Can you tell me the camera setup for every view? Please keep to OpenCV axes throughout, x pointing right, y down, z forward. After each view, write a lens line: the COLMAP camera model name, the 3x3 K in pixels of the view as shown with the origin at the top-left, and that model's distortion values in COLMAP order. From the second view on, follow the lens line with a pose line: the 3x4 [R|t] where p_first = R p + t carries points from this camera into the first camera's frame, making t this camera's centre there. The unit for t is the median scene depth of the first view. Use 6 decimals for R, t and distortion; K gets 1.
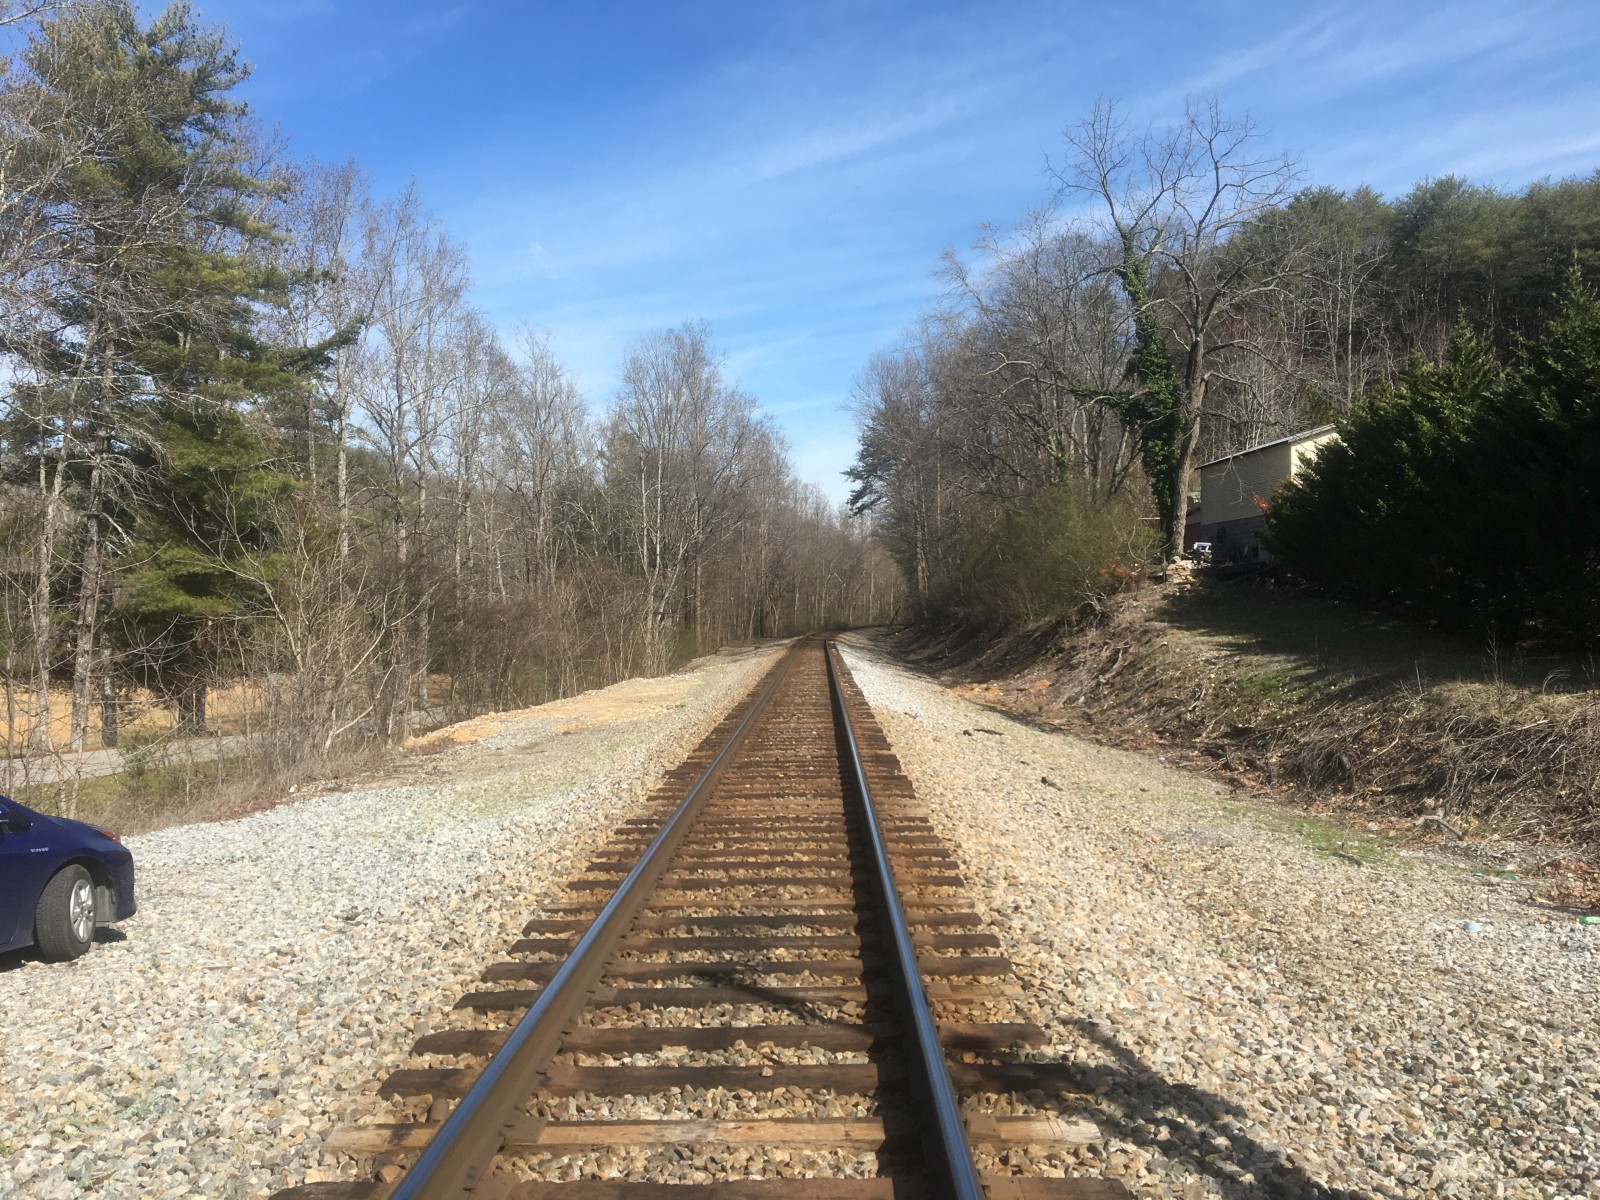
lens RADIAL K [[1325.9, 0, 783.9], [0, 1325.9, 597.4], [0, 0, 1]] dist [0.095505, -0.145576]
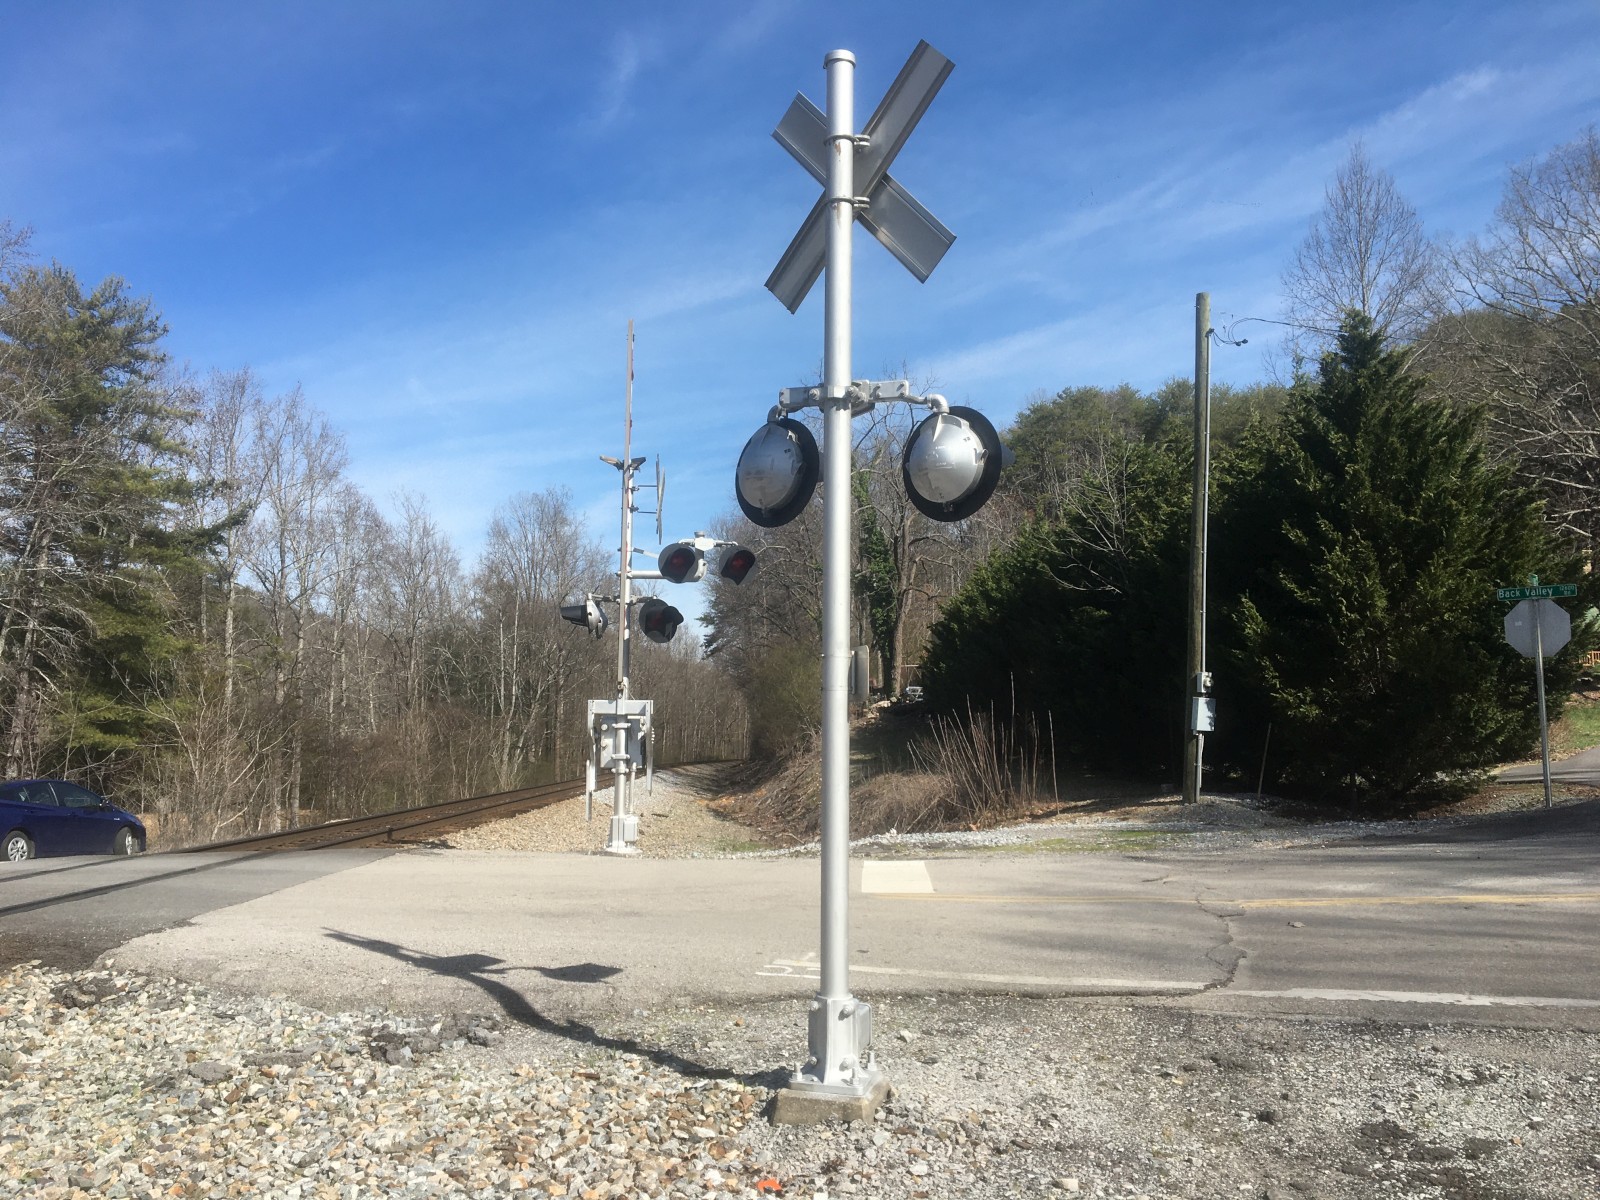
lens RADIAL K [[1320.3, 0, 783.3], [0, 1320.3, 606.5], [0, 0, 1]] dist [0.086630, -0.131843]
pose [[0.997009, 0.002006, 0.077262, 0.059952], [0.005379, 0.995439, -0.095250, 0.002234], [-0.077101, 0.095381, 0.992450, -0.188528]]
